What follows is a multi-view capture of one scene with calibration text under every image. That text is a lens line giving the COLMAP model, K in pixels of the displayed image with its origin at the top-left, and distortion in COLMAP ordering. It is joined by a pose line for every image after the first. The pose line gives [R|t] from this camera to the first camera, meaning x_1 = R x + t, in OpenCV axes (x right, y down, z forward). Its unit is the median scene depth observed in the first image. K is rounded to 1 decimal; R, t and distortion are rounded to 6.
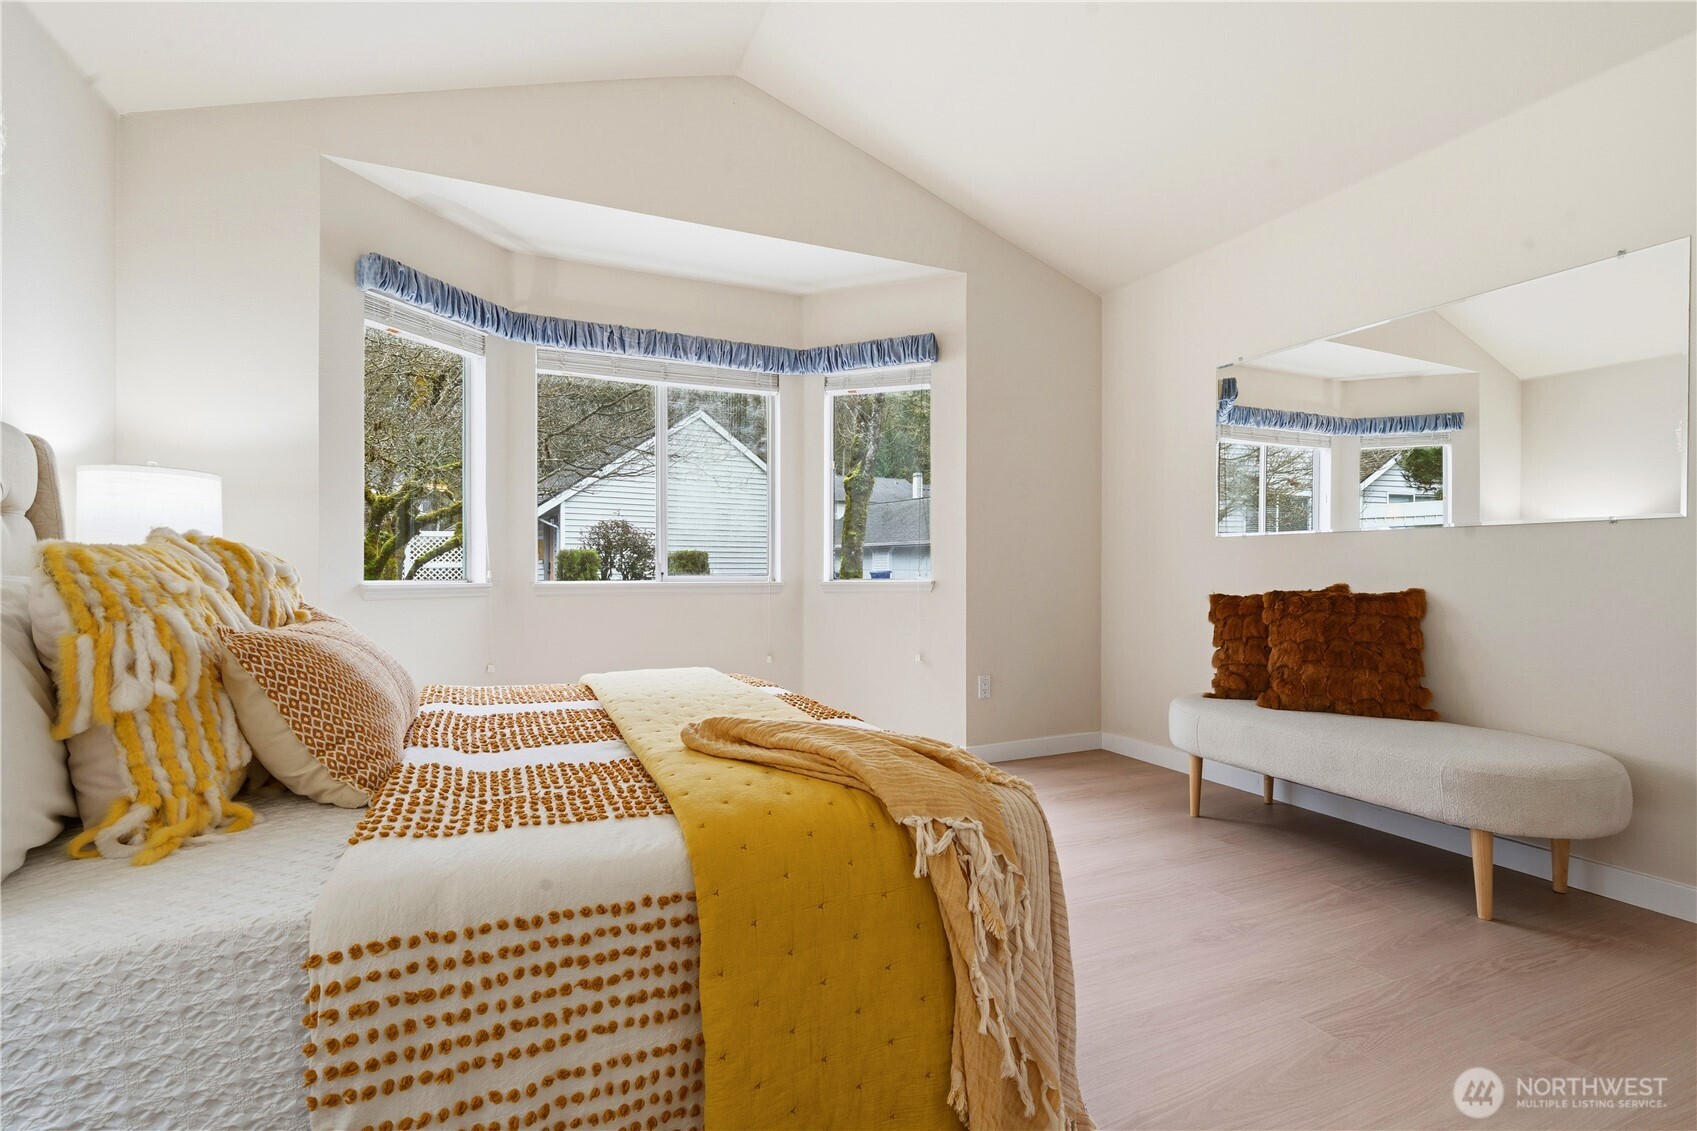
lens RADIAL K [[783.2, 0, 849.4], [0, 783.2, 574.8], [0, 0, 1]] dist [-0.006010, 0.002936]
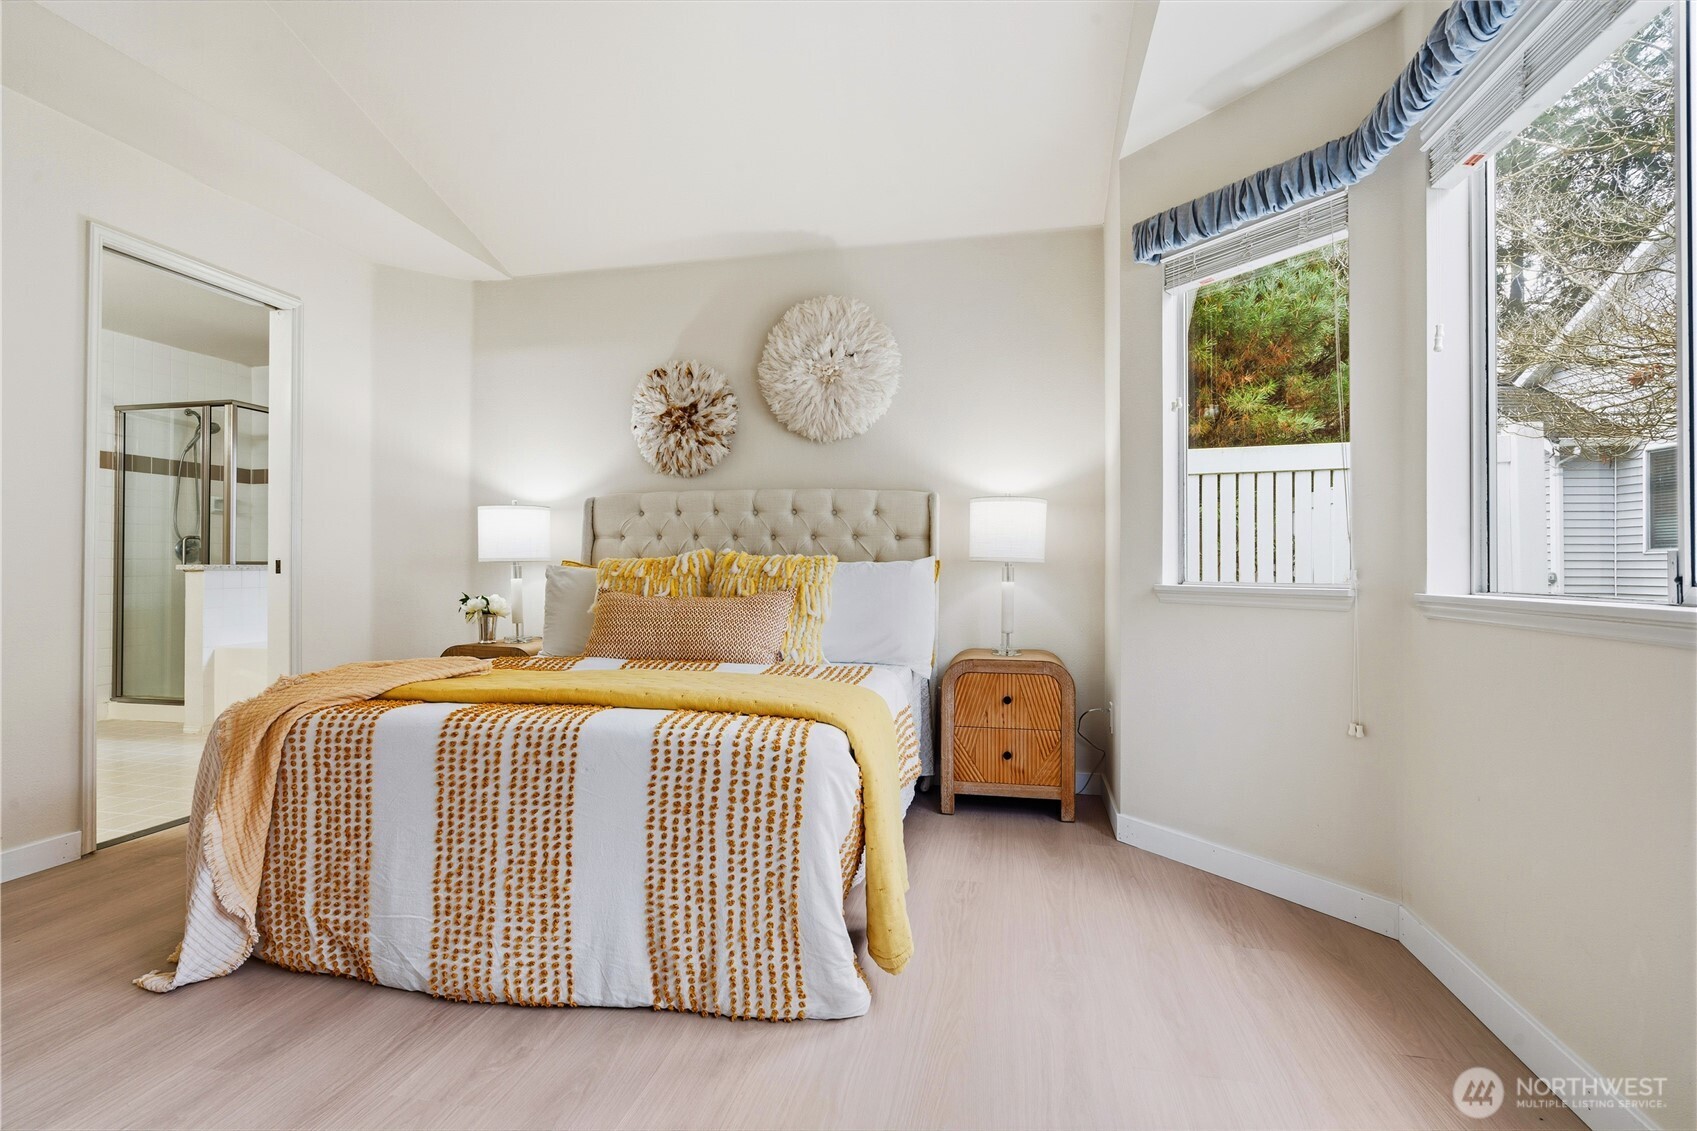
lens RADIAL K [[783.2, 0, 834.1], [0, 783.2, 543.4], [0, 0, 1]] dist [-0.006010, 0.002936]
pose [[-0.593974, -0.025210, -0.804089, 0.998219], [-0.005027, 0.999606, -0.027626, -0.024511], [0.804469, -0.012367, -0.593866, 3.754421]]
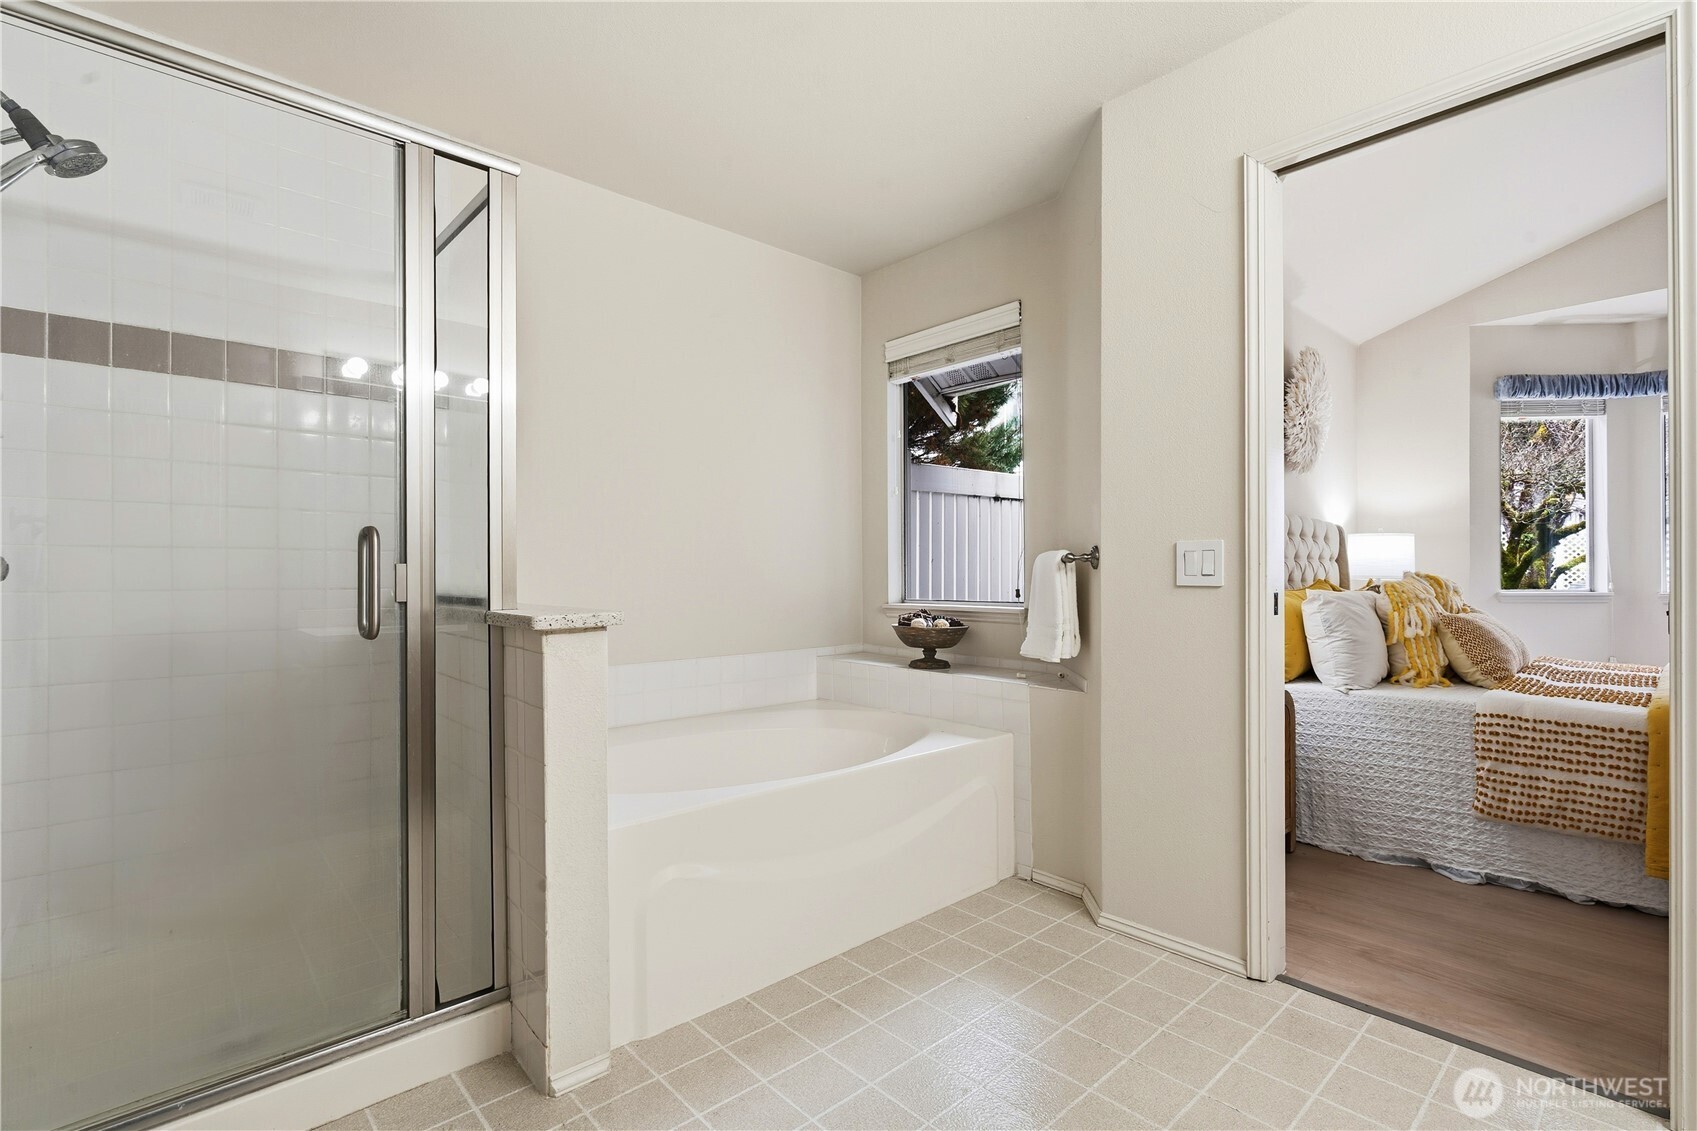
lens RADIAL K [[783.2, 0, 849.0], [0, 783.2, 572.7], [0, 0, 1]] dist [-0.006010, 0.002936]
pose [[0.308142, -0.001207, -0.951340, 1.320669], [0.001142, 0.999999, -0.000899, -0.078824], [0.951340, -0.000809, 0.308143, -2.053034]]
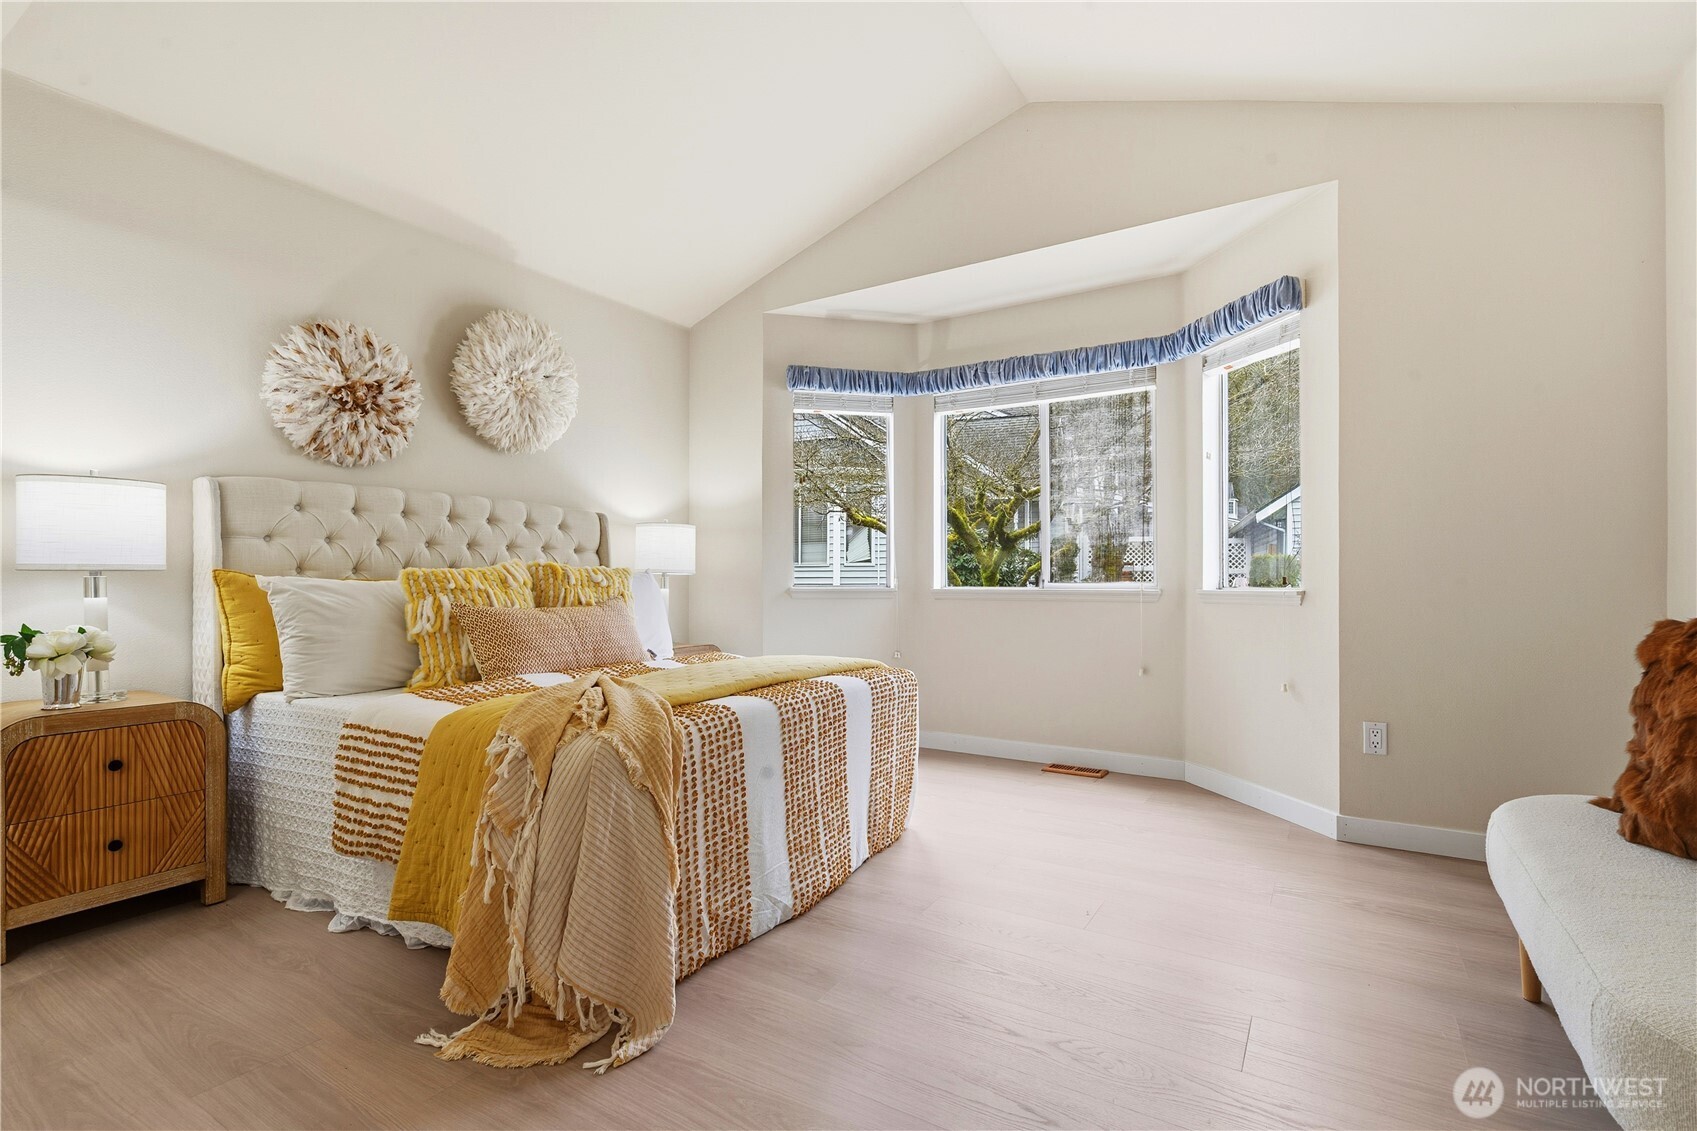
lens RADIAL K [[783.2, 0, 839.0], [0, 783.2, 571.3], [0, 0, 1]] dist [-0.006010, 0.002936]
pose [[0.549351, -0.005938, -0.835571, 2.053337], [-0.004074, 0.999944, -0.009784, -0.011332], [0.835582, 0.008779, 0.549296, 0.778346]]
